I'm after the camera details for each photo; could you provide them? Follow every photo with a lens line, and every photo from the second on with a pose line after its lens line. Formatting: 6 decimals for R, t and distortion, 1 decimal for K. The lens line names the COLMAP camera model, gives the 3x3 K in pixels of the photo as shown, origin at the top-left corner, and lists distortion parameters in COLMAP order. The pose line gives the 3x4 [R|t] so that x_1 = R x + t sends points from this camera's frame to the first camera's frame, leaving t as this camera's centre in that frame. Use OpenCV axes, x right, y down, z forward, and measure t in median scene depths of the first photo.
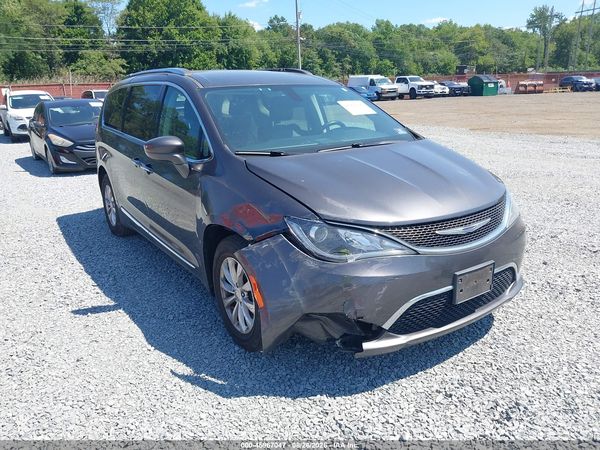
lens RADIAL K [[494.4, 0, 306.3], [0, 494.4, 222.0], [0, 0, 1]] dist [-0.003705, 0.004880]
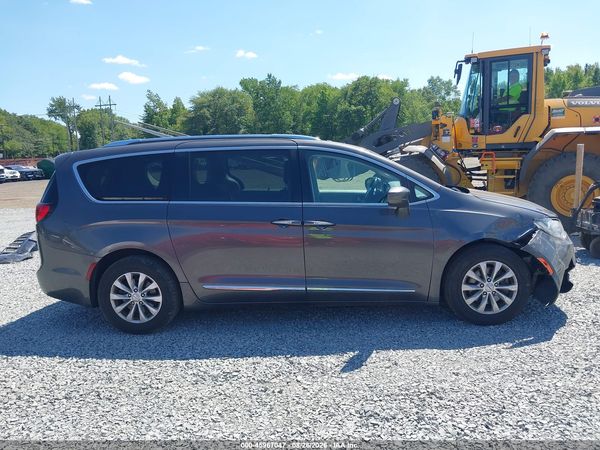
lens RADIAL K [[494.4, 0, 311.2], [0, 494.4, 204.8], [0, 0, 1]] dist [-0.003705, 0.004880]
pose [[0.590112, -0.074233, 0.803902, -0.136345], [0.233605, 0.968867, -0.082014, -0.007451], [-0.772785, 0.236193, 0.589081, 0.043648]]
